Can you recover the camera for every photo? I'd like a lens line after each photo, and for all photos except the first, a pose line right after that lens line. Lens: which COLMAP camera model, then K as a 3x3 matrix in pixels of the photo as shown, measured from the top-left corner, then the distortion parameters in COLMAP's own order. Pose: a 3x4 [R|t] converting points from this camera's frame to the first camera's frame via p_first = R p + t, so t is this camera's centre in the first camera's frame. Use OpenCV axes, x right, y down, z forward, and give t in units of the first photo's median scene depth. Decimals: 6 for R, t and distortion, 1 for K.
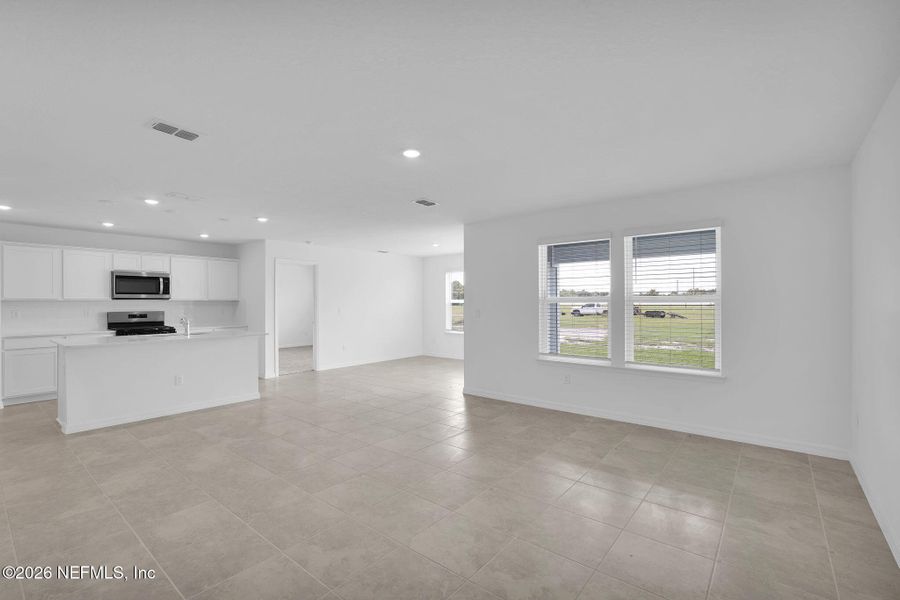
lens RADIAL K [[401.5, 0, 448.0], [0, 401.5, 295.0], [0, 0, 1]] dist [-0.000437, 0.000217]
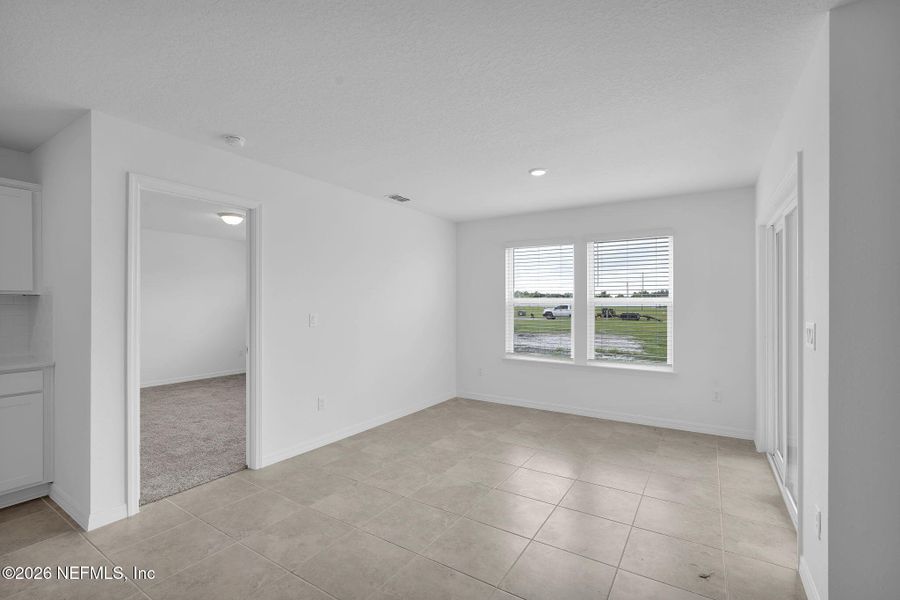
lens RADIAL K [[384.9, 0, 469.7], [0, 384.9, 301.2], [0, 0, 1]] dist [-0.017453, 0.000142]
pose [[0.989527, 0.005812, 0.144231, -0.195072], [-0.007561, 0.999904, 0.011583, 0.015772], [-0.144150, -0.012552, 0.989476, 0.682756]]
